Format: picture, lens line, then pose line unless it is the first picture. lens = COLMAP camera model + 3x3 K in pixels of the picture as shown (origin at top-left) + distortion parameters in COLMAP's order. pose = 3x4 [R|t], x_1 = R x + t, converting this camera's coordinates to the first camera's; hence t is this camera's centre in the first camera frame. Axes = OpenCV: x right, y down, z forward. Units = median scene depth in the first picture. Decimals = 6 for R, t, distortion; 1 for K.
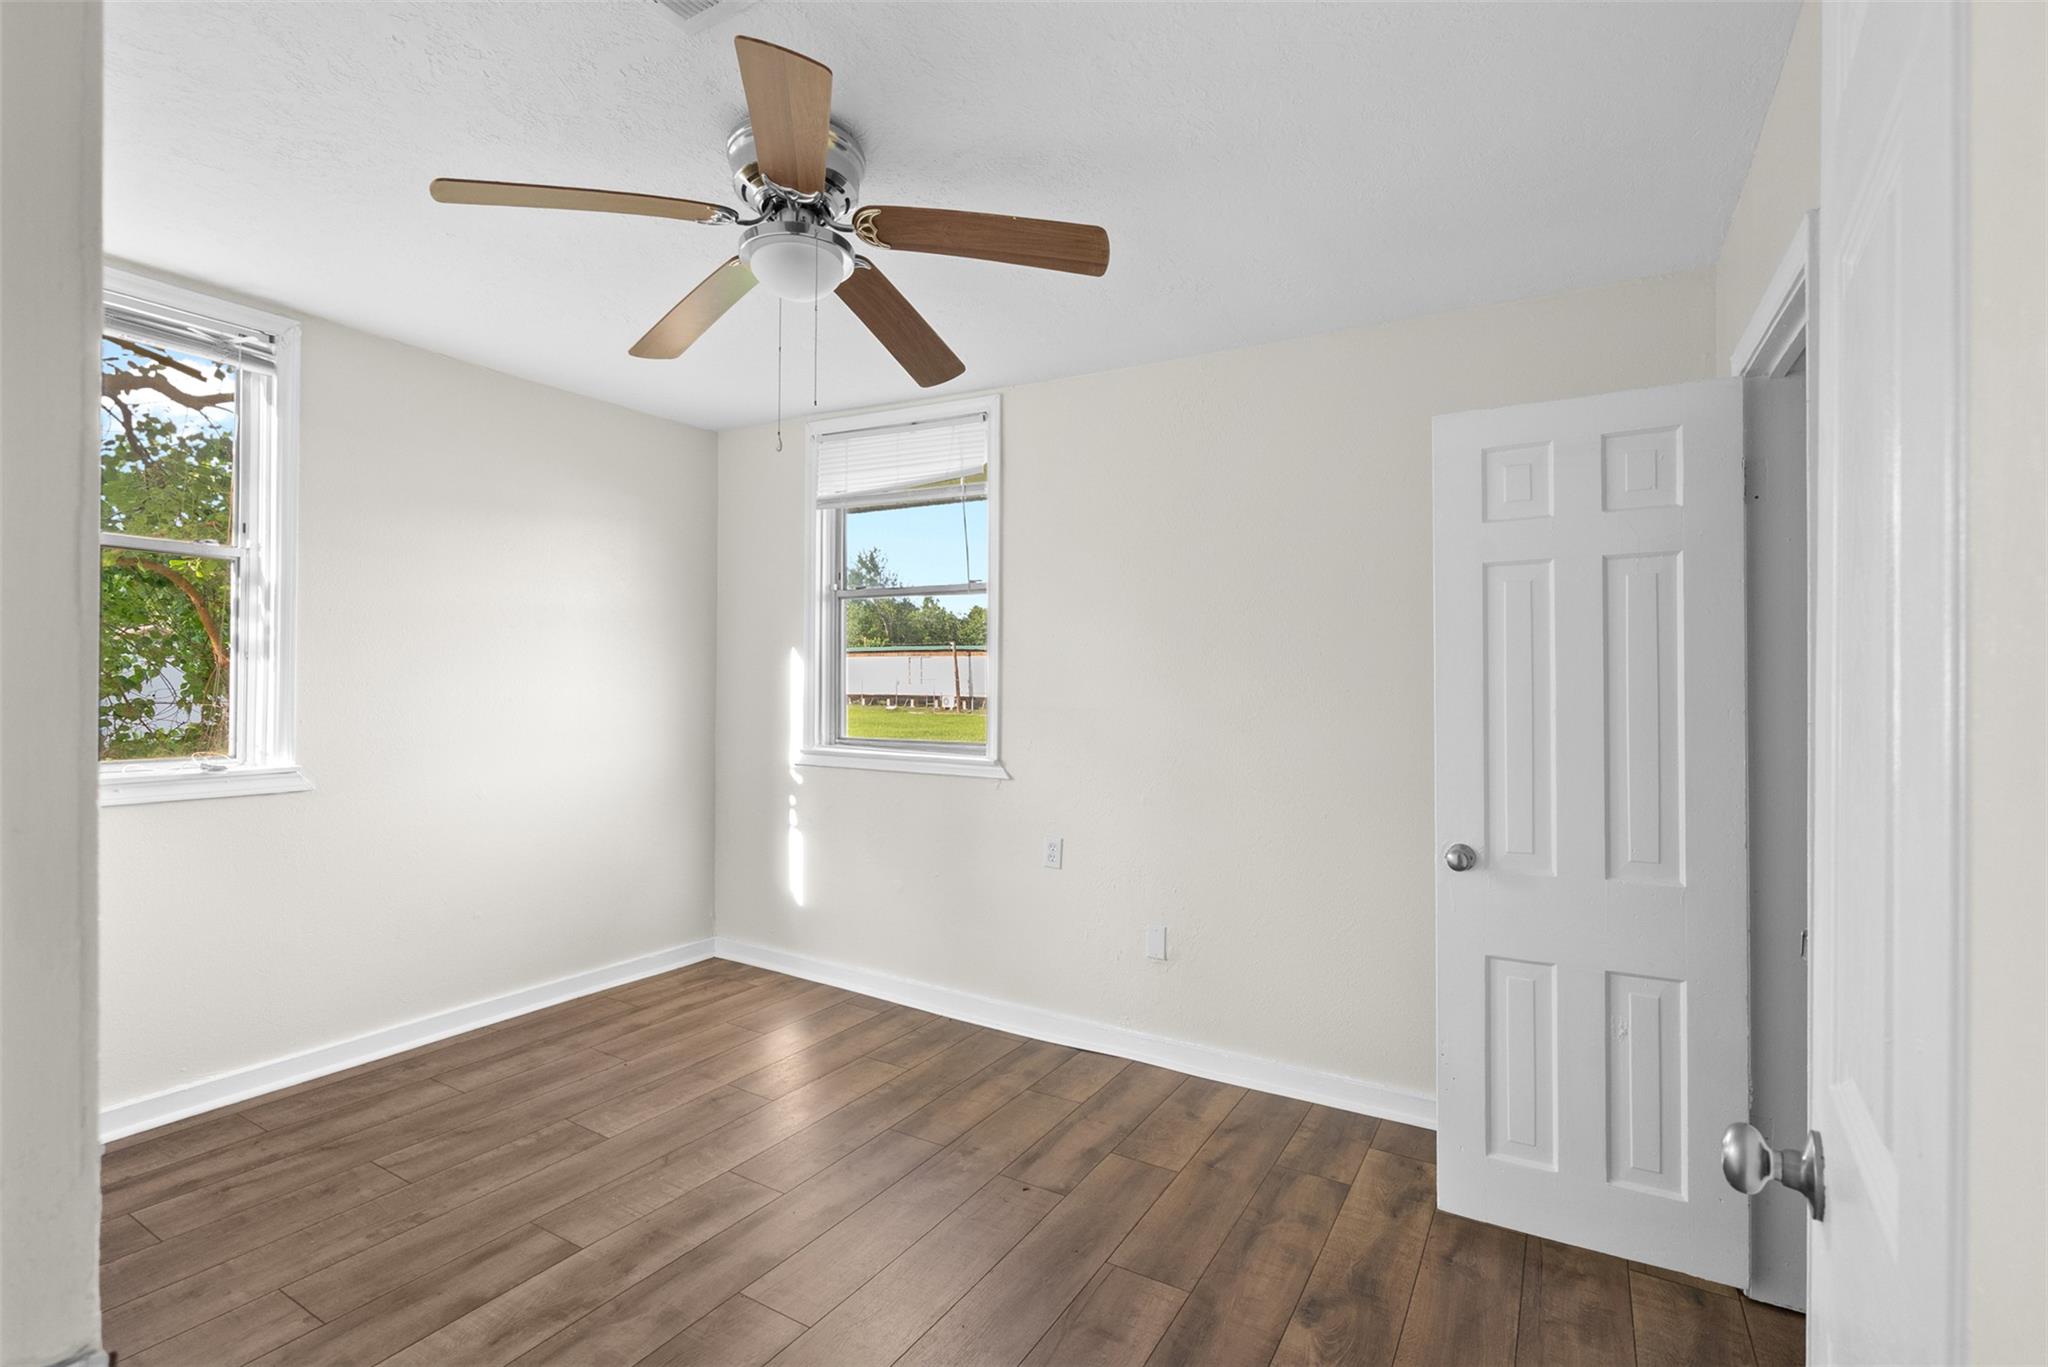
lens RADIAL K [[937.4, 0, 1026.0], [0, 937.4, 668.2], [0, 0, 1]] dist [-0.001672, 0.000119]
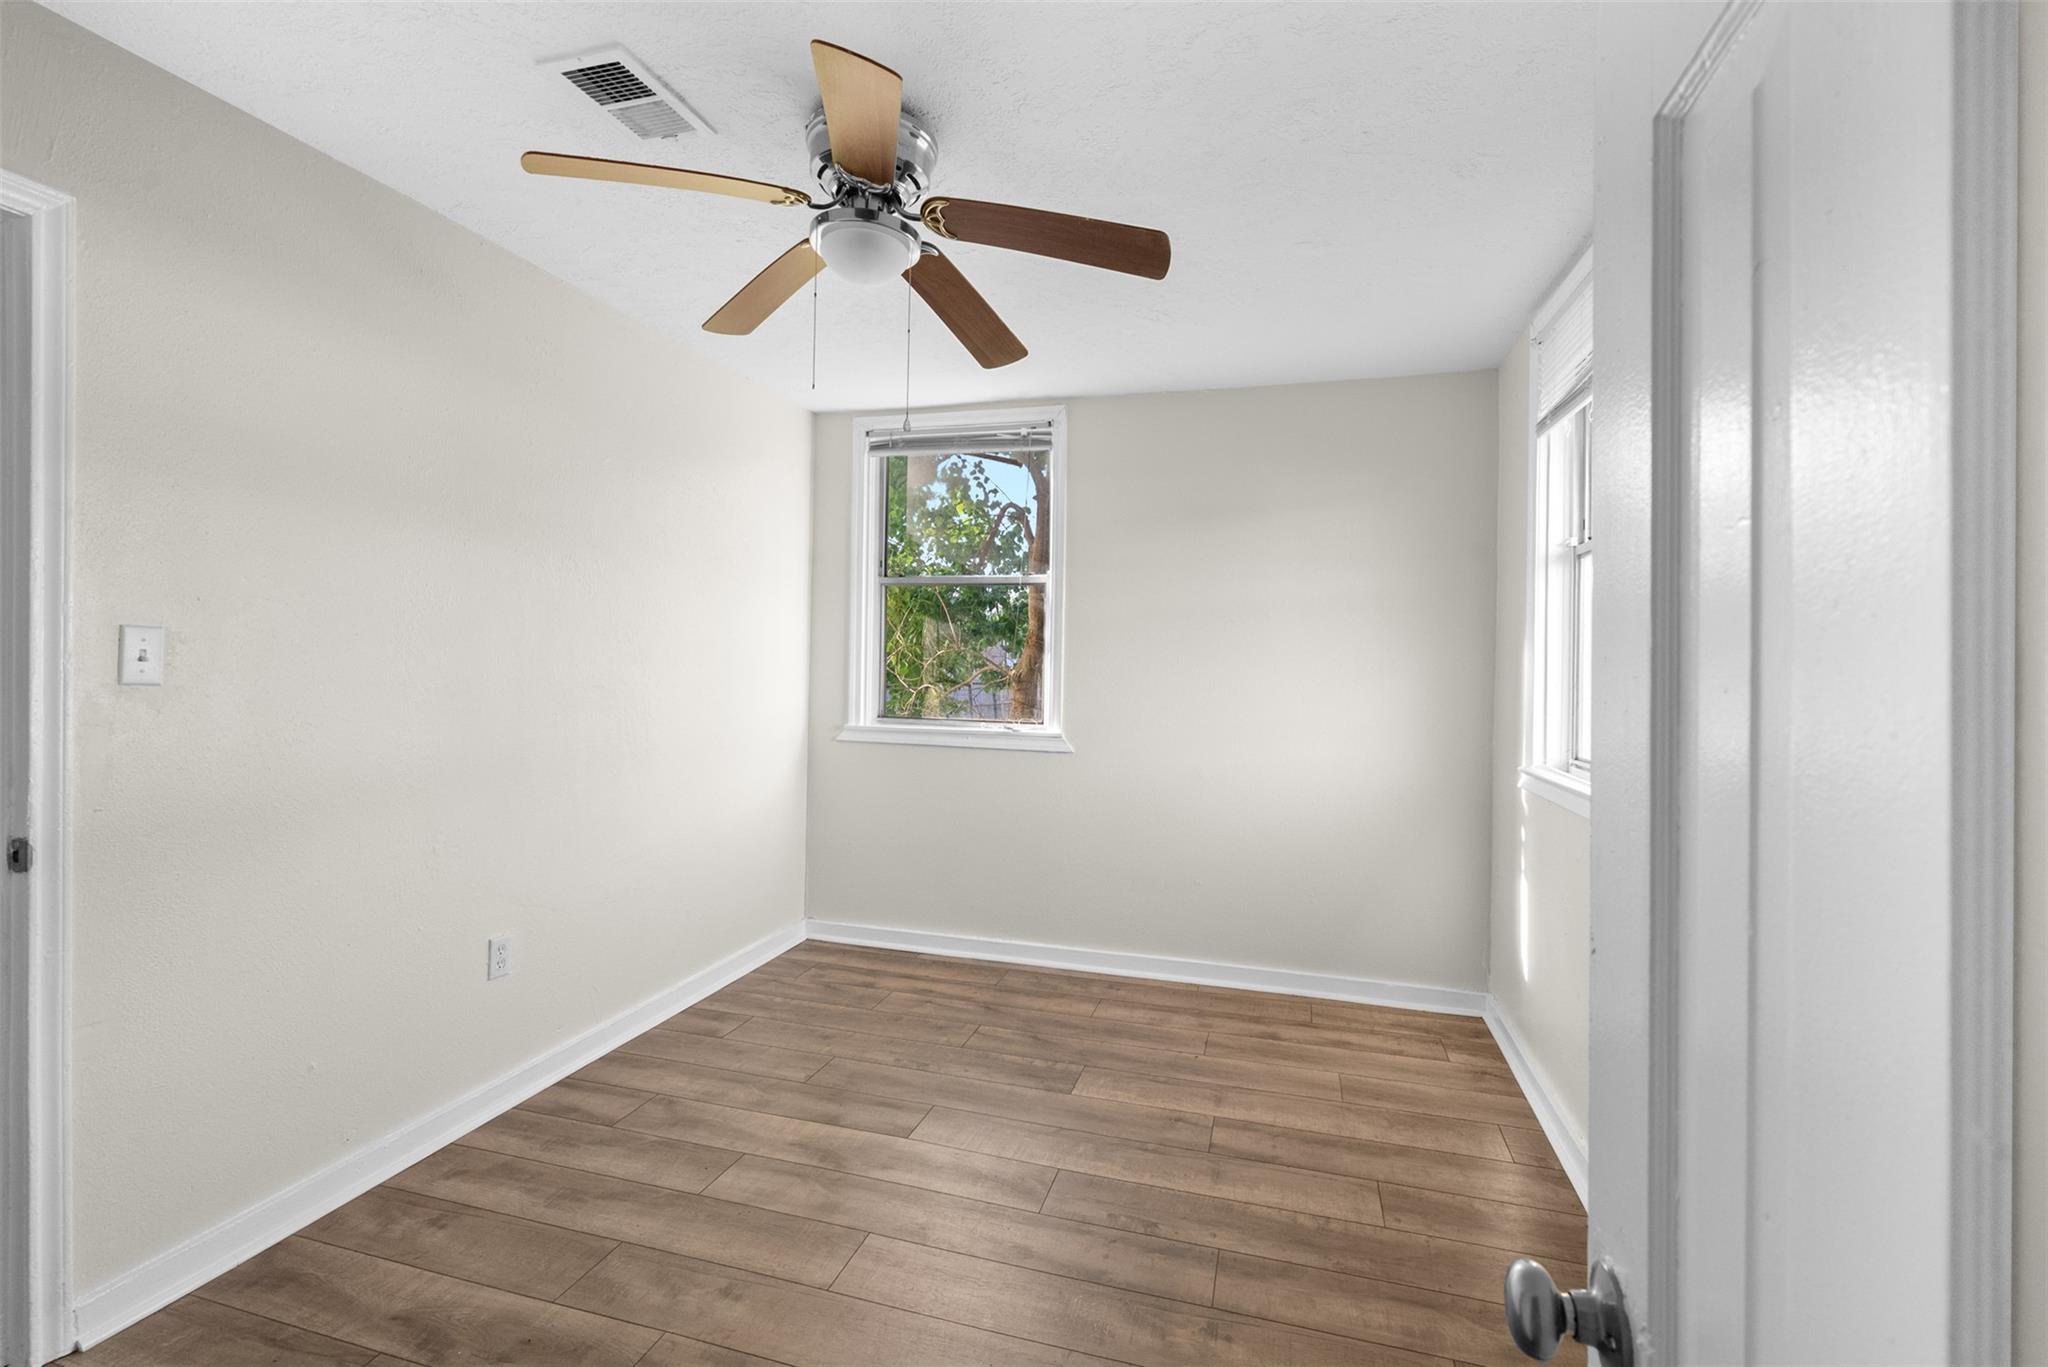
lens RADIAL K [[937.4, 0, 1018.0], [0, 937.4, 677.4], [0, 0, 1]] dist [-0.001672, 0.000119]
pose [[0.244975, 0.003239, -0.969524, 0.519660], [-0.002263, 0.999994, 0.002769, 0.019449], [0.969527, 0.001516, 0.244981, 0.607989]]
